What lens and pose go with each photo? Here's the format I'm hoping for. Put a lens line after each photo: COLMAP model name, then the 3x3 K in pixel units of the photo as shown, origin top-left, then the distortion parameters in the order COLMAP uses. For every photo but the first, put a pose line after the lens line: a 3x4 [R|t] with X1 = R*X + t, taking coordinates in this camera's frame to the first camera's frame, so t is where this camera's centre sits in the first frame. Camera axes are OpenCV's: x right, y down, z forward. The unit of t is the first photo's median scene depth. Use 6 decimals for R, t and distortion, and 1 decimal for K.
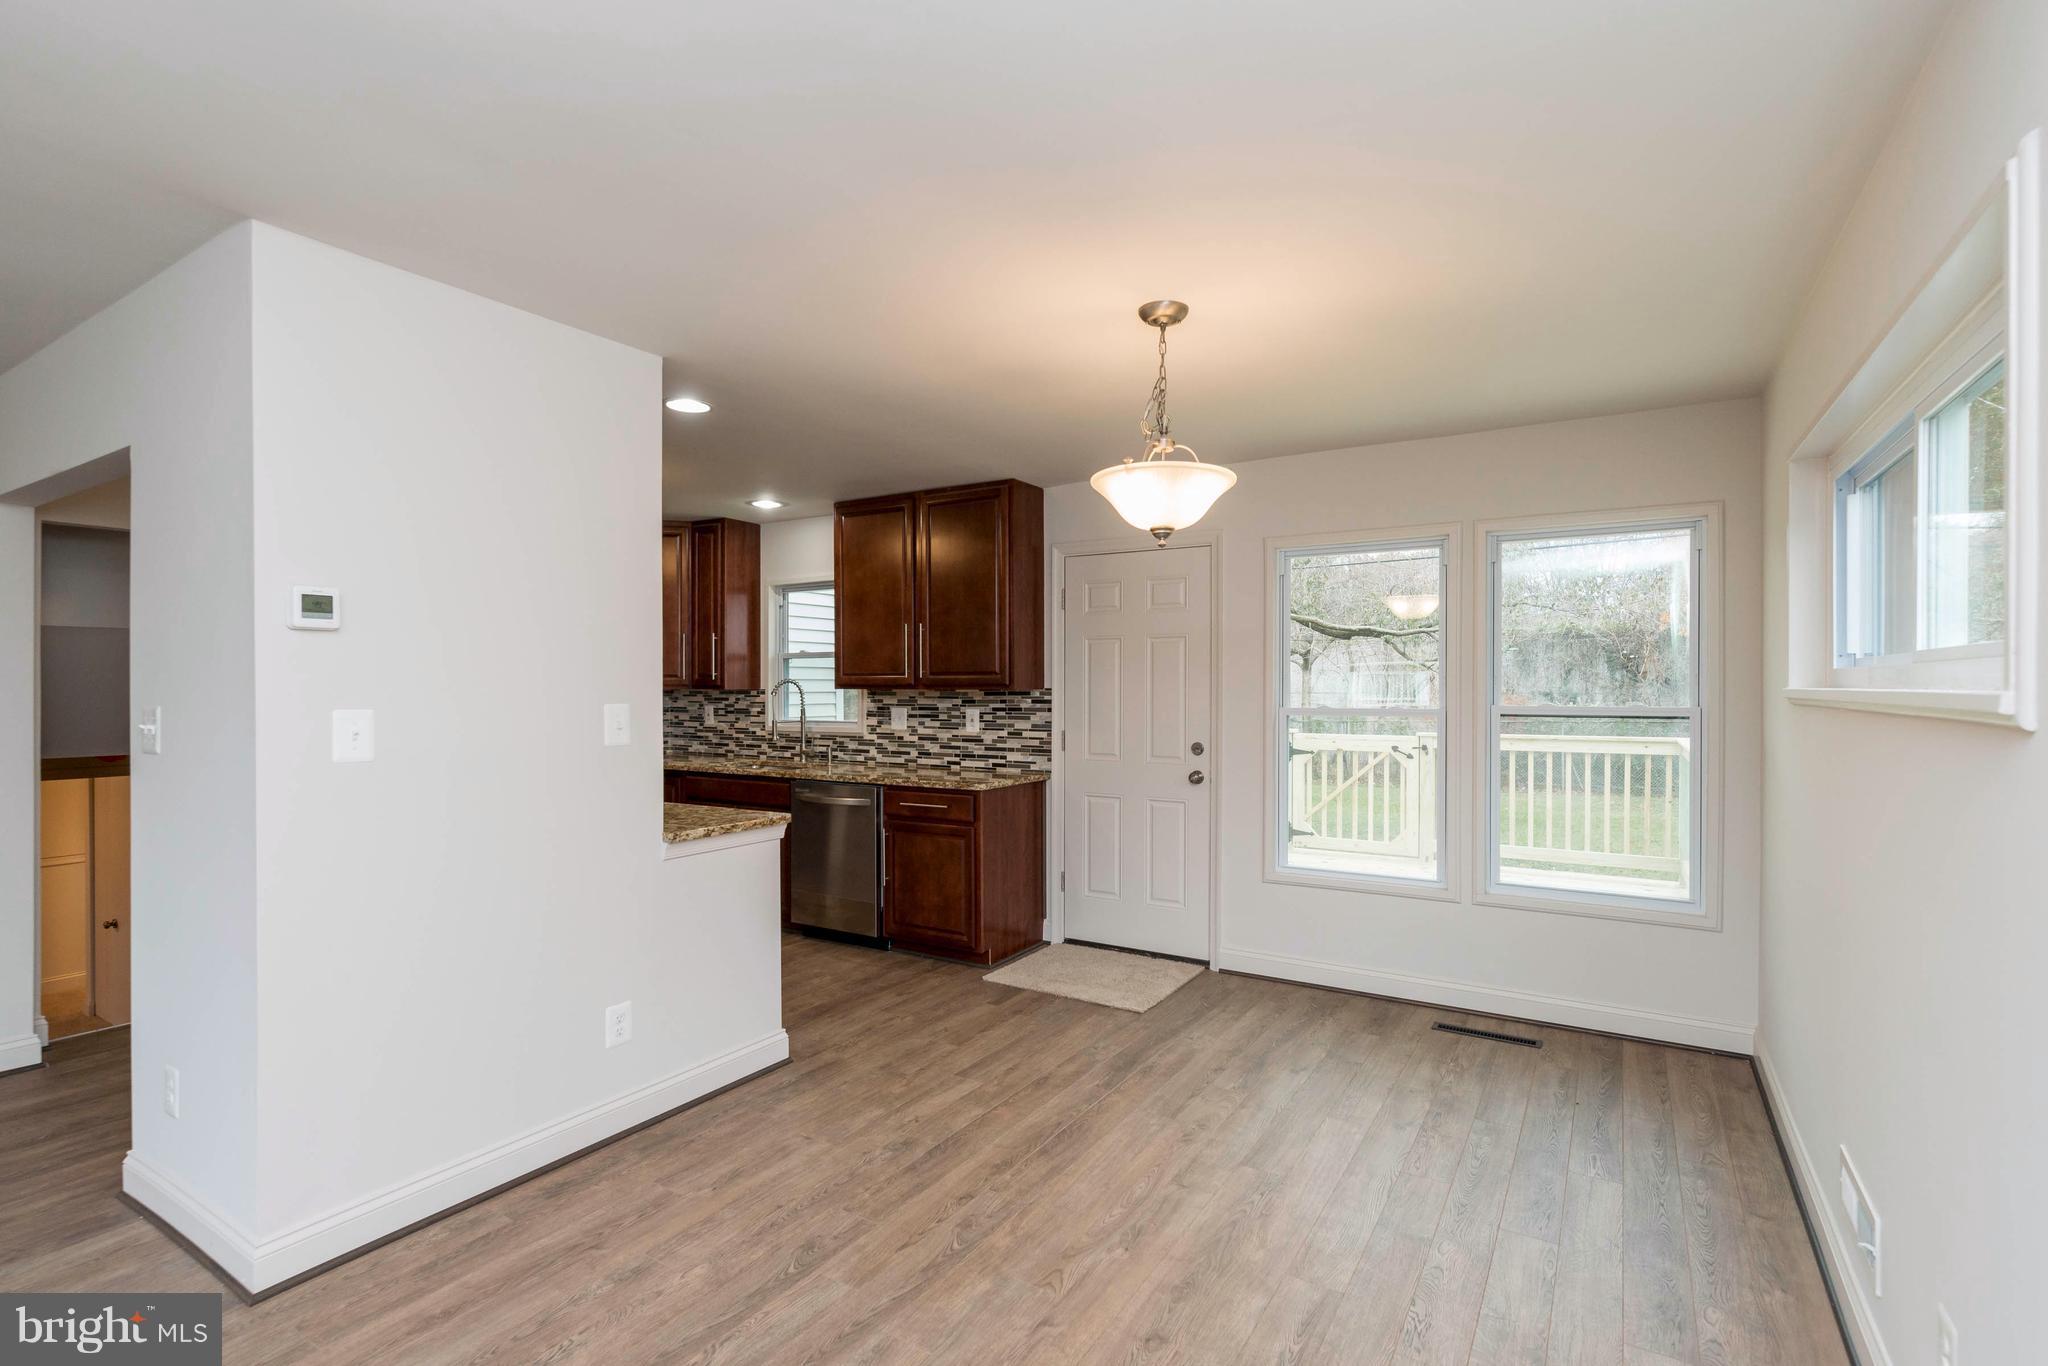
lens RADIAL K [[955.7, 0, 1017.2], [0, 955.7, 692.2], [0, 0, 1]] dist [-0.001039, -0.001879]
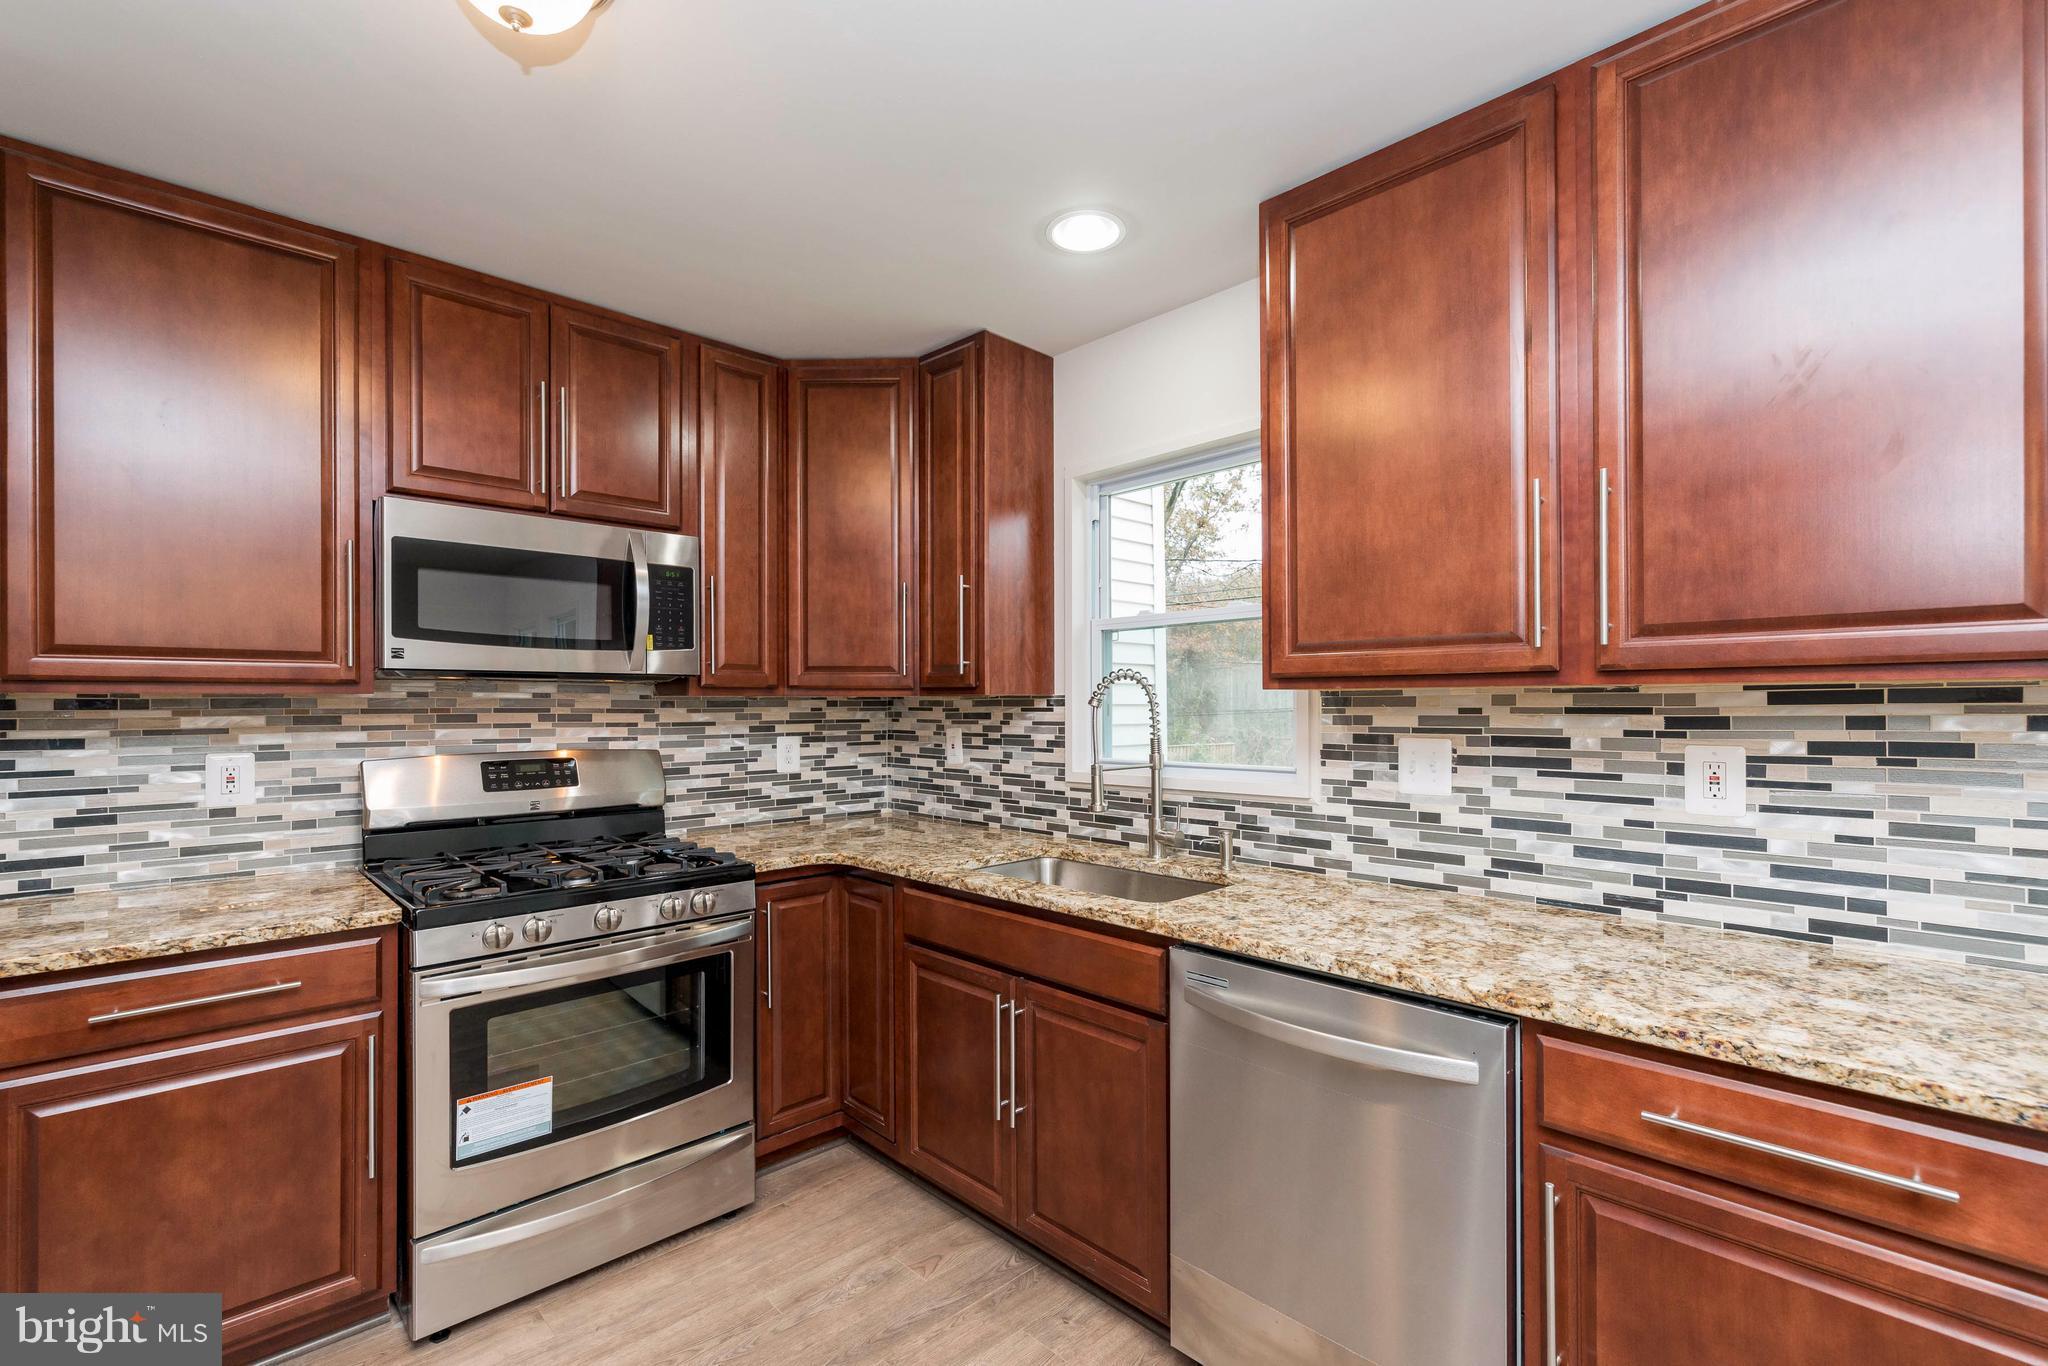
lens RADIAL K [[895.9, 0, 1025.0], [0, 895.9, 706.1], [0, 0, 1]] dist [0.000598, -0.000439]
pose [[0.972231, -0.001371, -0.234020, -0.229117], [-0.000095, 0.999980, -0.006253, 0.006671], [0.234024, 0.006102, 0.972212, 0.718243]]
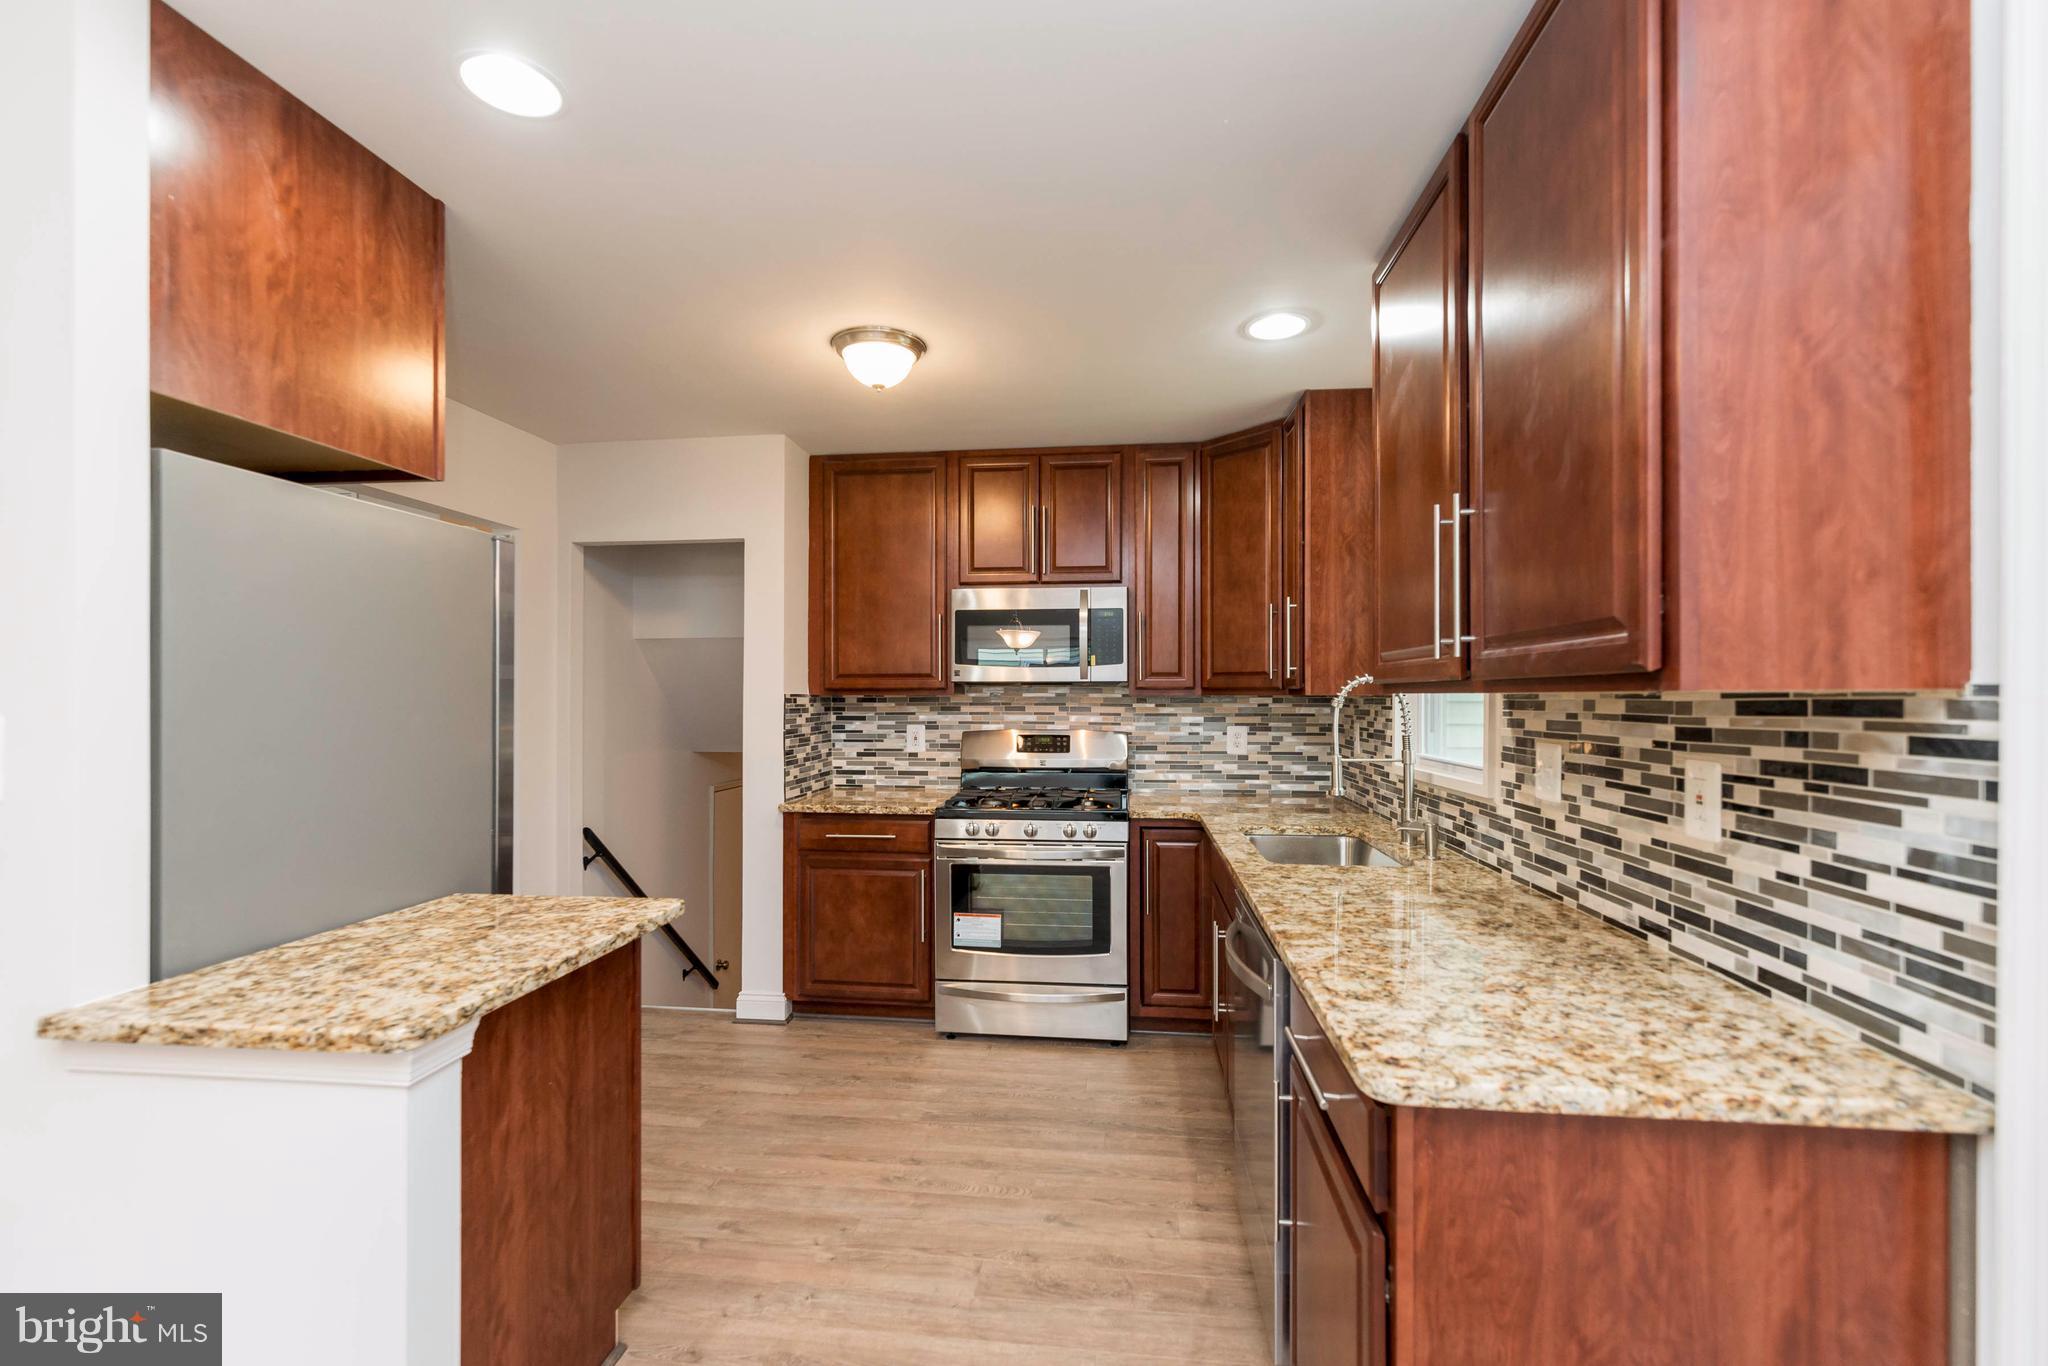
lens RADIAL K [[895.9, 0, 1024.0], [0, 895.9, 698.8], [0, 0, 1]] dist [0.000598, -0.000439]
pose [[0.431894, 0.003772, -0.901916, 0.123069], [-0.007234, 0.999974, 0.000718, 0.000078], [0.901895, 0.006215, 0.431910, 0.774745]]
